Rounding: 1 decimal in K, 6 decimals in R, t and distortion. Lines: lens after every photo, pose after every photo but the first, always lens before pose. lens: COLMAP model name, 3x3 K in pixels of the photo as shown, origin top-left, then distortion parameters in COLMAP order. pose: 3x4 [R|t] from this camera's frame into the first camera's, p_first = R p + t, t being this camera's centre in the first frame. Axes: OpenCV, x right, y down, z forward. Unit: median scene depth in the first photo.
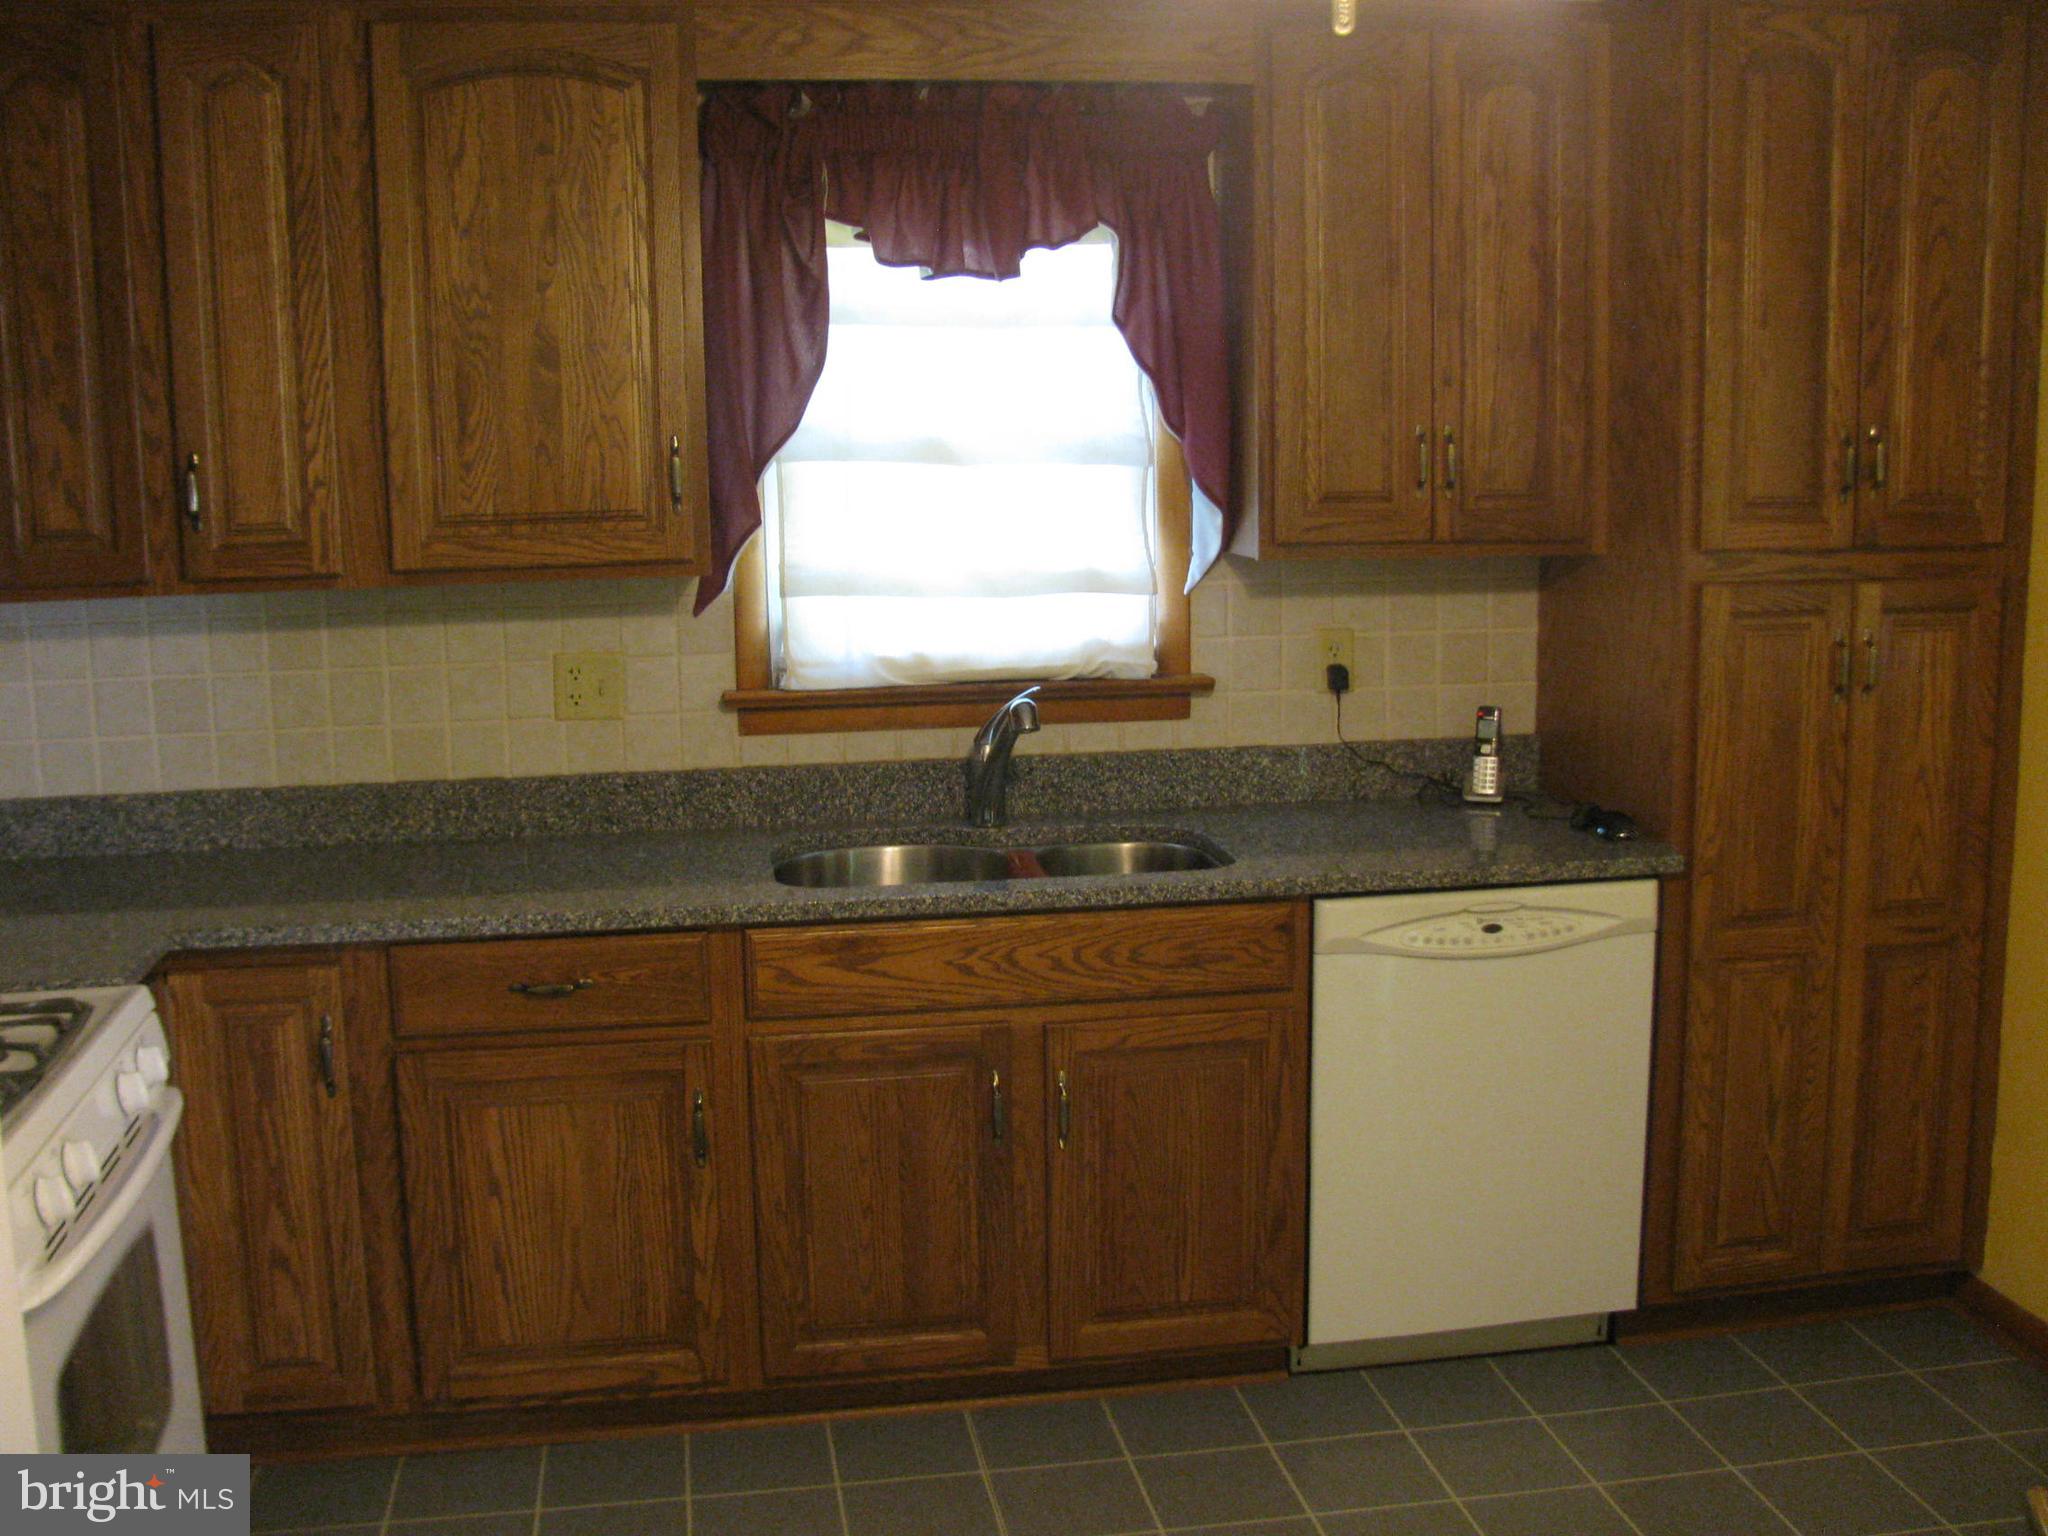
lens RADIAL K [[2176.5, 0, 1024.0], [0, 2176.5, 768.0], [0, 0, 1]] dist [-0.180757, 0.186716]
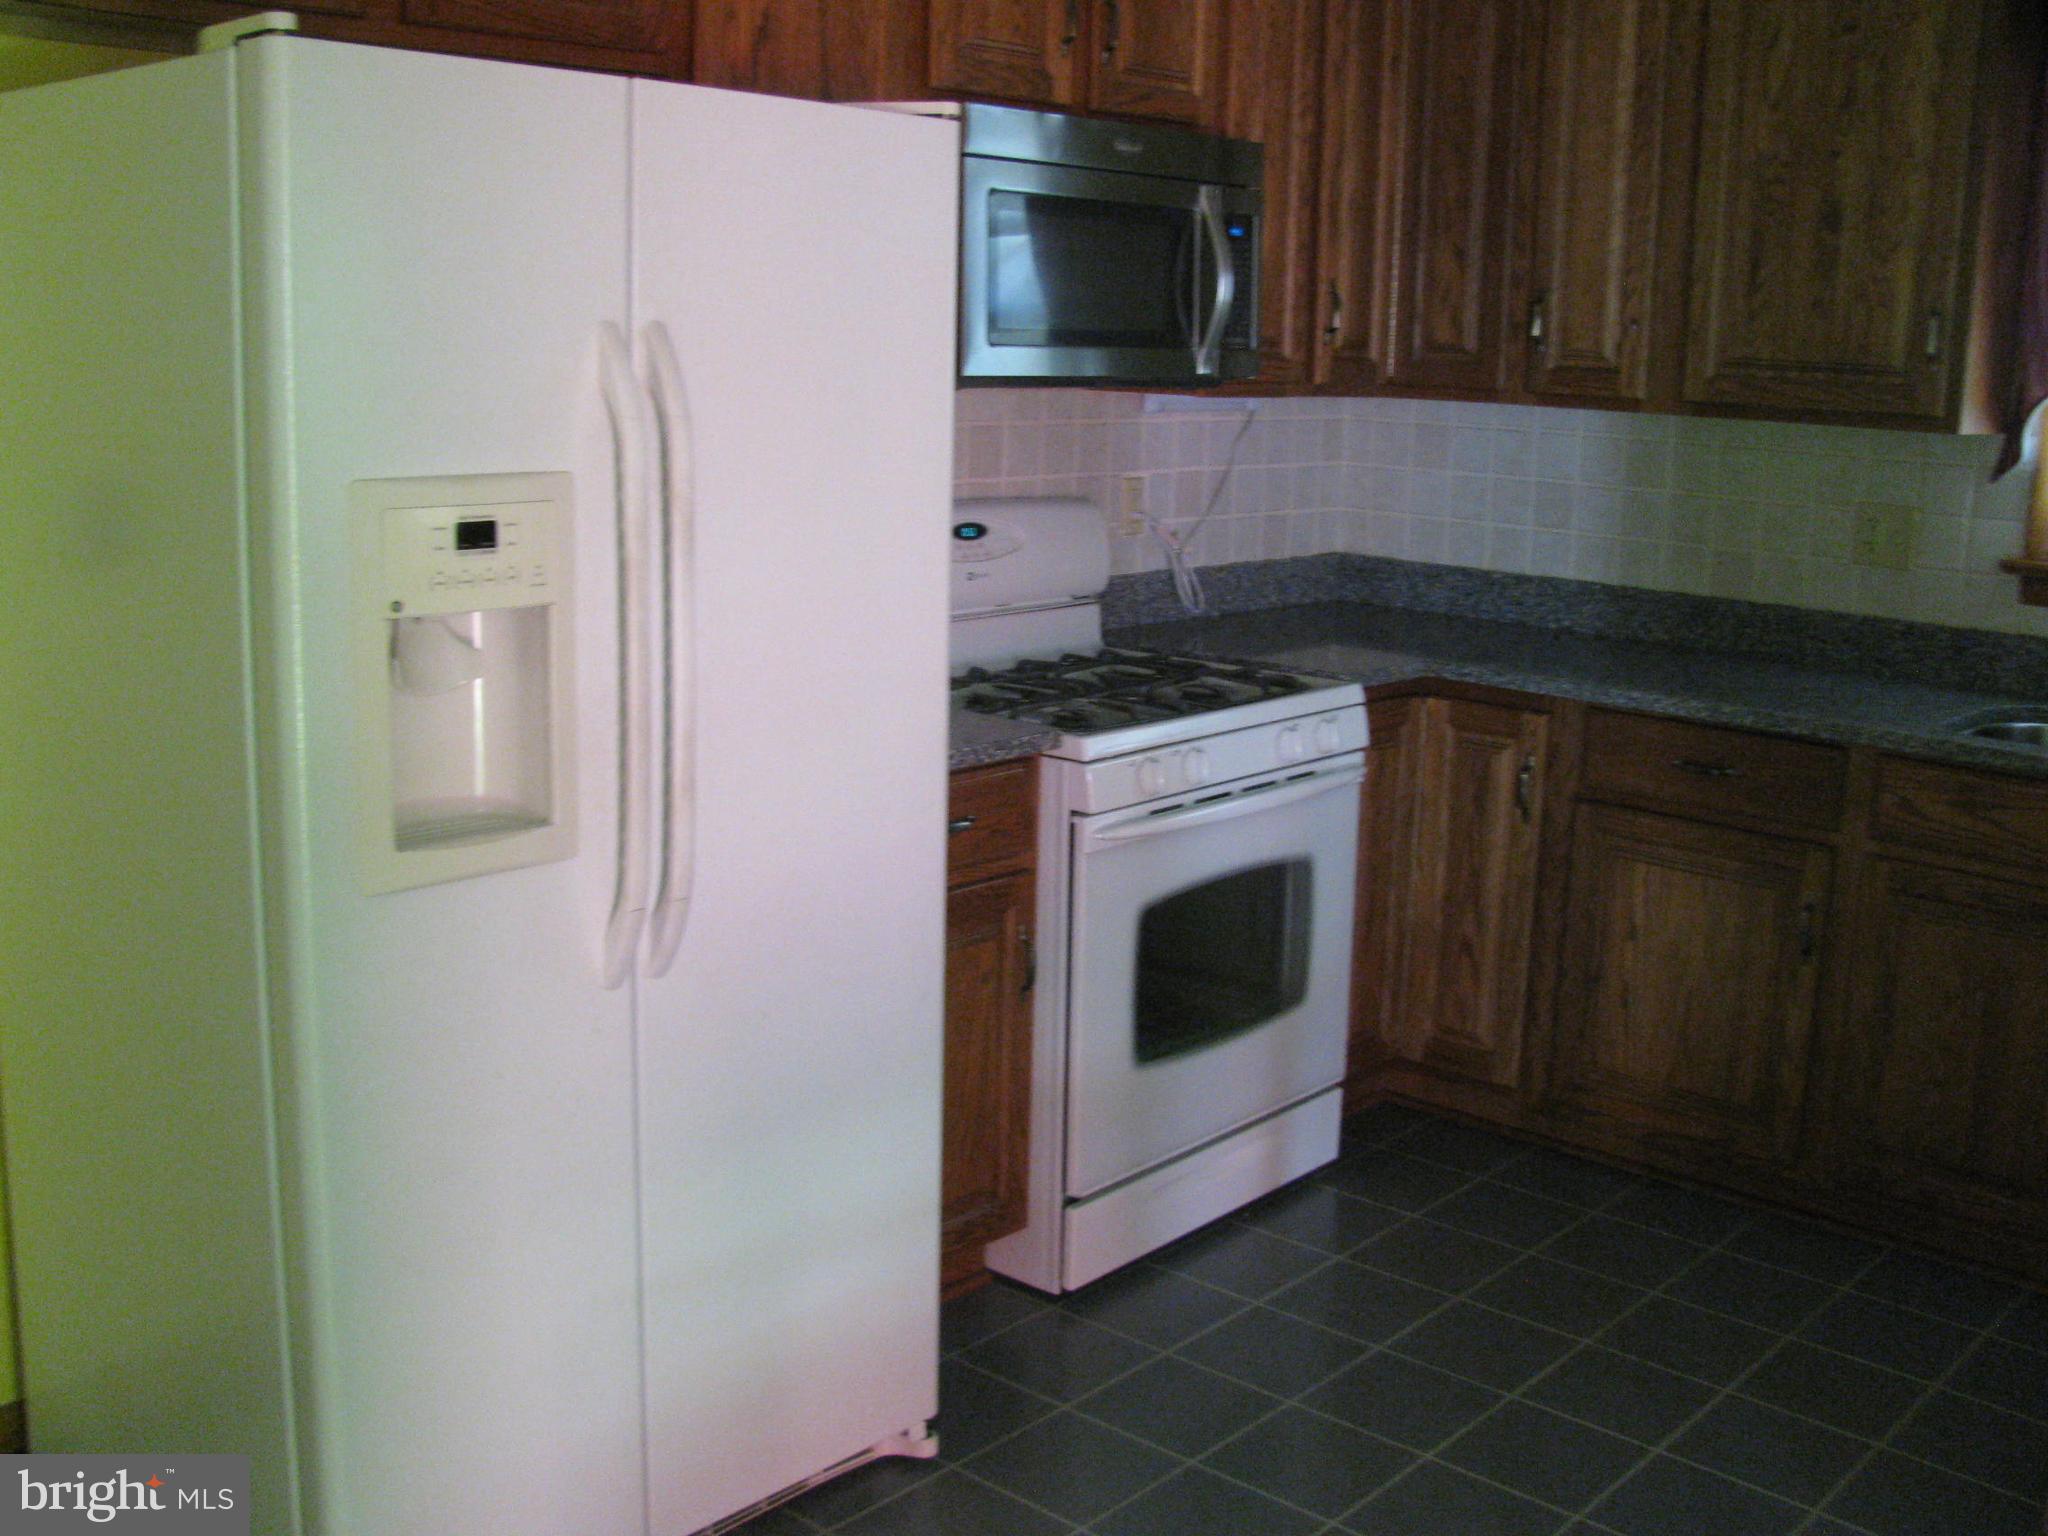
lens RADIAL K [[2176.5, 0, 1024.0], [0, 2176.5, 768.0], [0, 0, 1]] dist [-0.180757, 0.186716]
pose [[0.629068, 0.193399, -0.752908, 0.391978], [-0.167891, 0.979499, 0.111328, 0.033987], [0.759003, 0.056374, 0.648642, -0.007785]]
